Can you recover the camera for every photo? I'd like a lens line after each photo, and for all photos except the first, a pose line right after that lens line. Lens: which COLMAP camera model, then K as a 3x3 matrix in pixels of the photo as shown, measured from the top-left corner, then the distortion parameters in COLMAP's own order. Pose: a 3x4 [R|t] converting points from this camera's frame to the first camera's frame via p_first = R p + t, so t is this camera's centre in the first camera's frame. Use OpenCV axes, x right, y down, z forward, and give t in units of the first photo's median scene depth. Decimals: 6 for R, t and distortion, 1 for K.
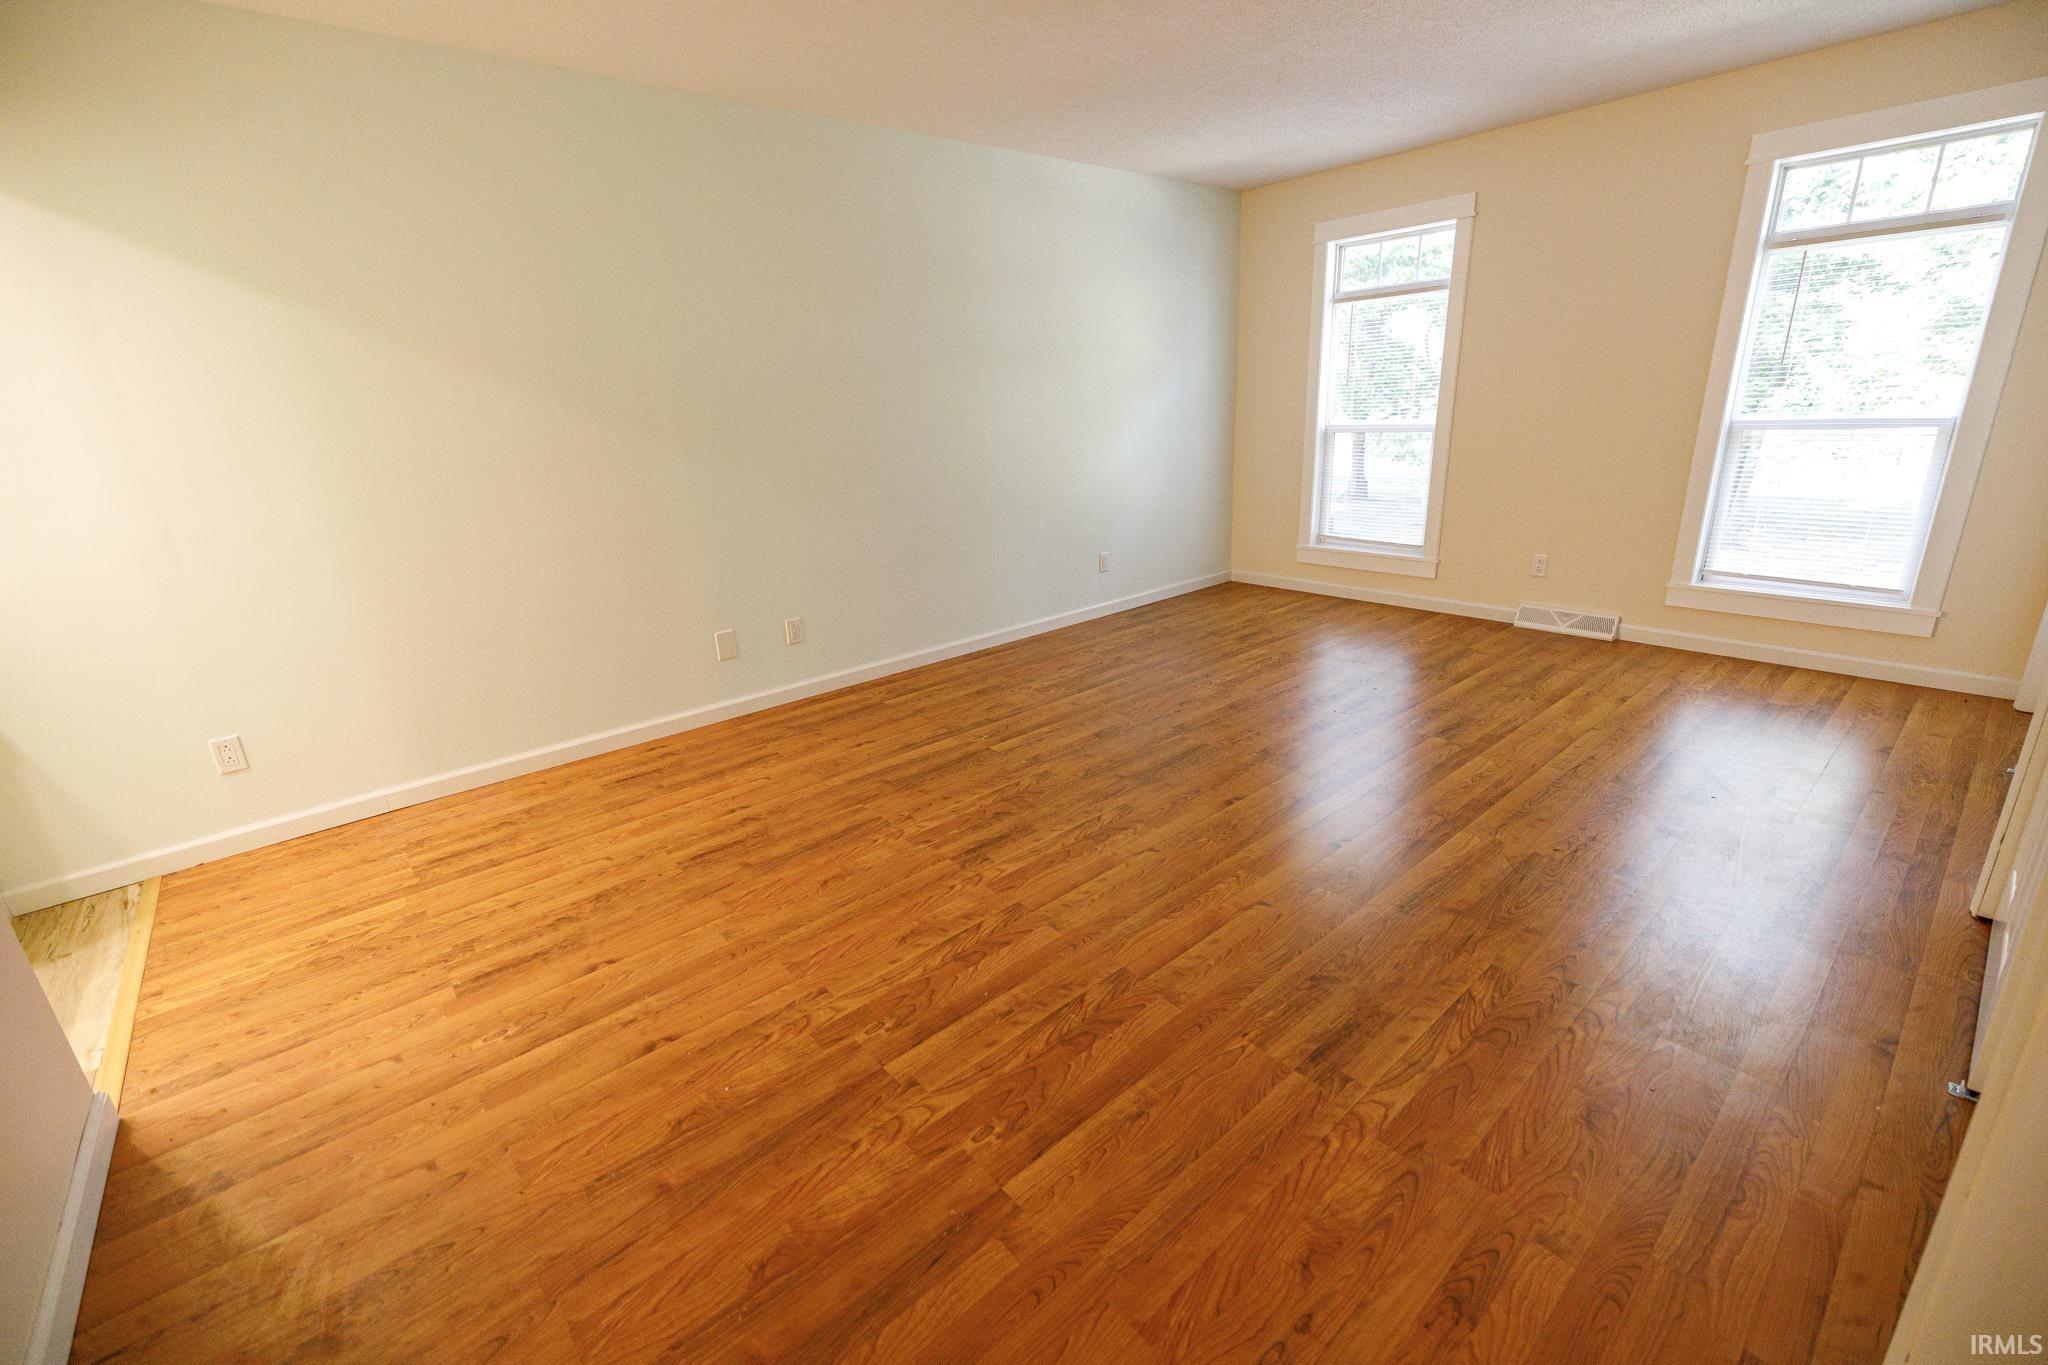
lens RADIAL K [[860.2, 0, 1032.4], [0, 860.2, 674.9], [0, 0, 1]] dist [0.005144, -0.000448]
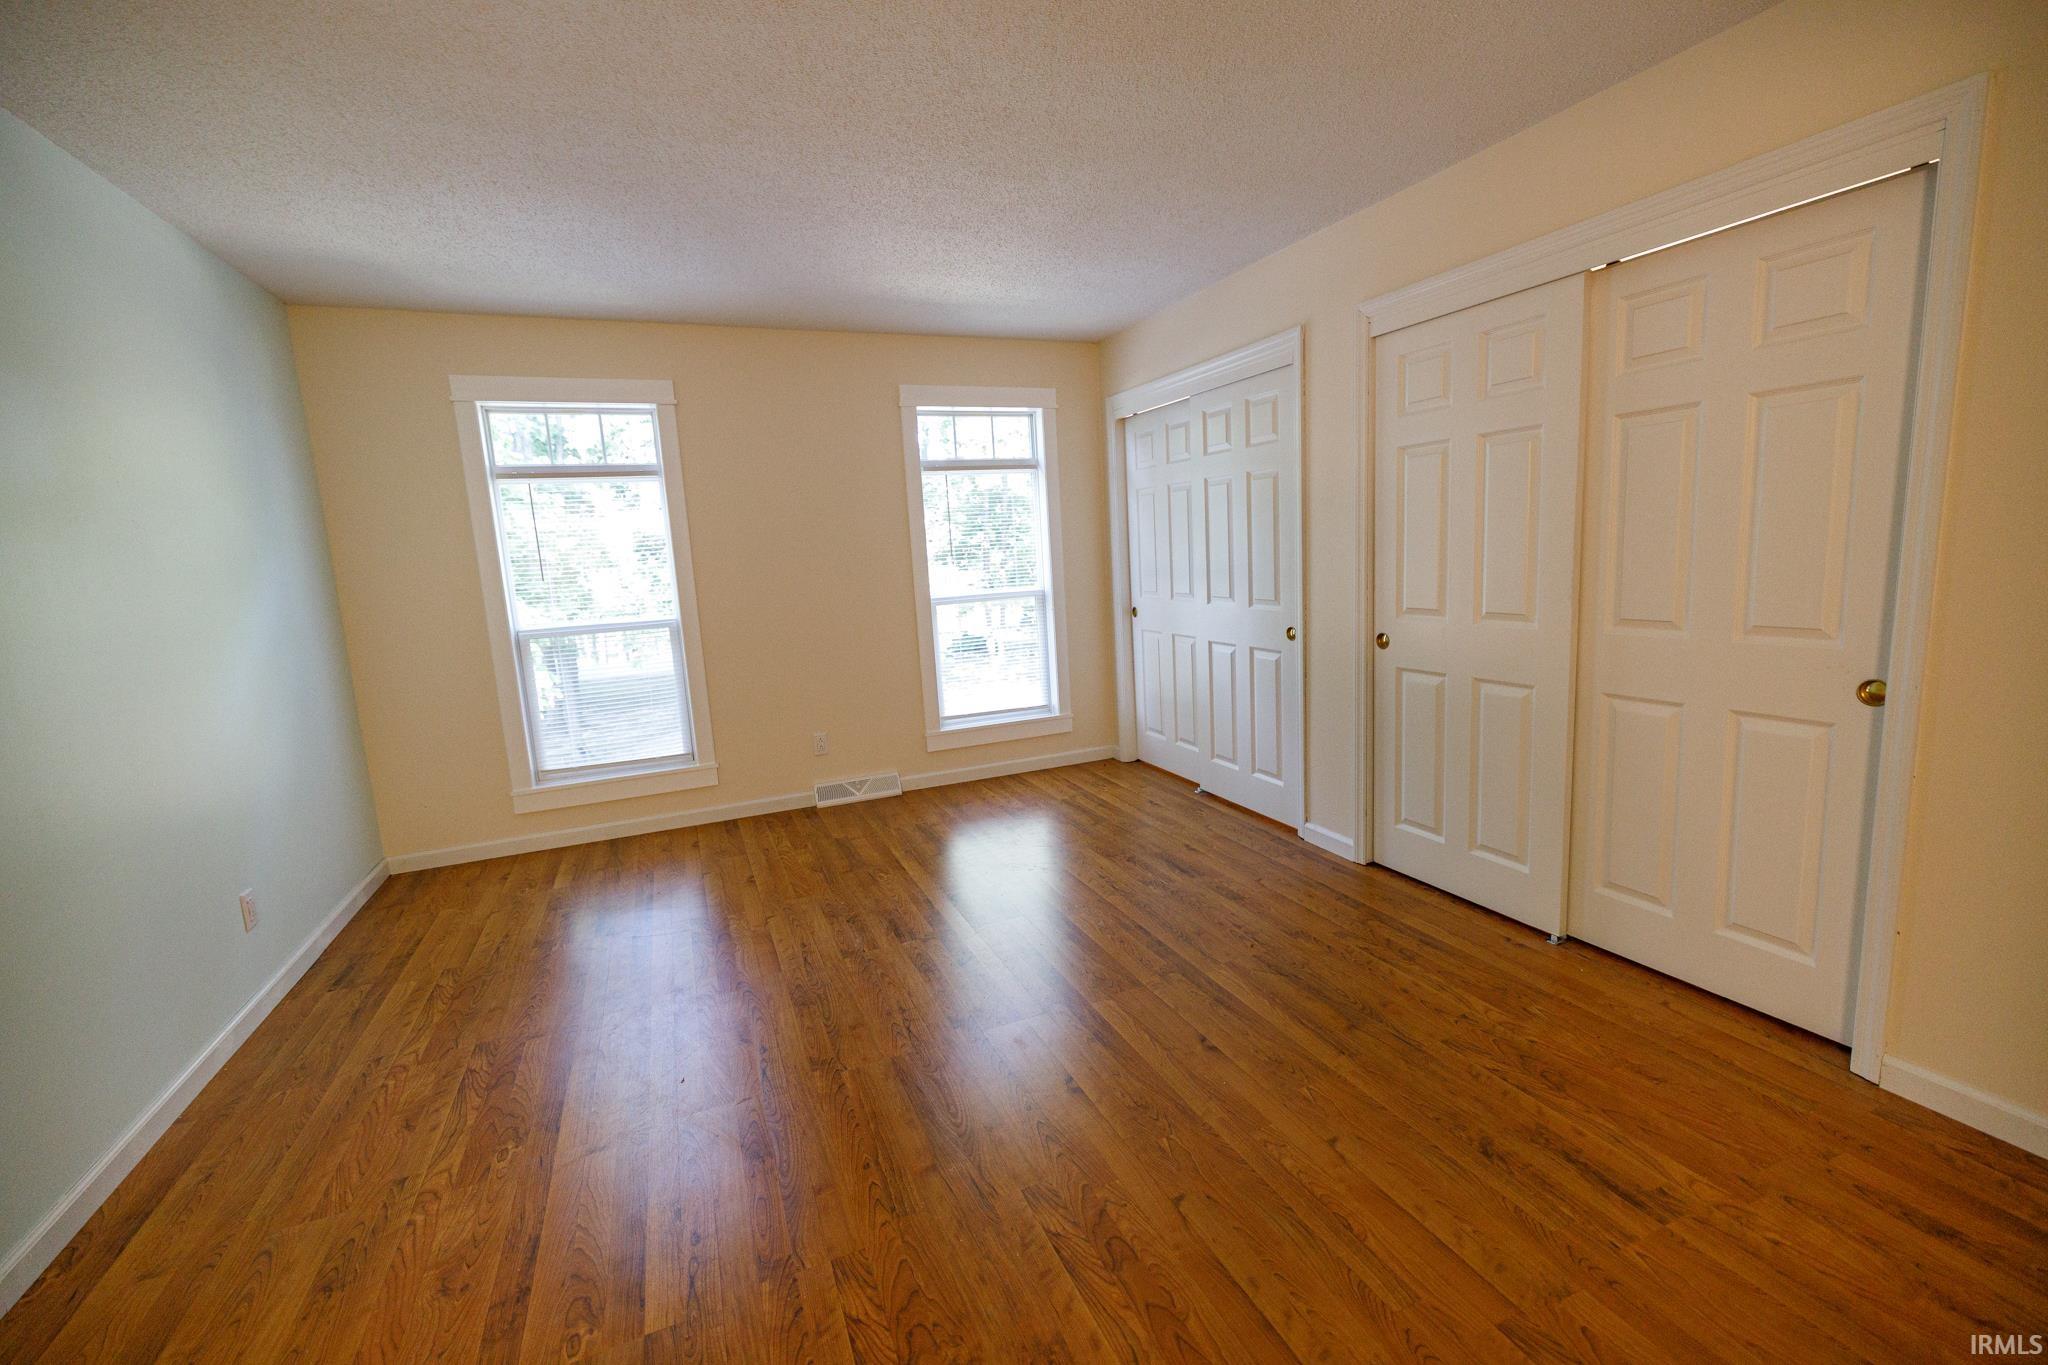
lens RADIAL K [[860.2, 0, 1017.7], [0, 860.2, 679.2], [0, 0, 1]] dist [0.005144, -0.000448]
pose [[0.309620, -0.120027, 0.943254, -0.282868], [0.328264, 0.944504, 0.012434, -0.135072], [-0.892400, 0.305787, 0.331838, 0.434521]]
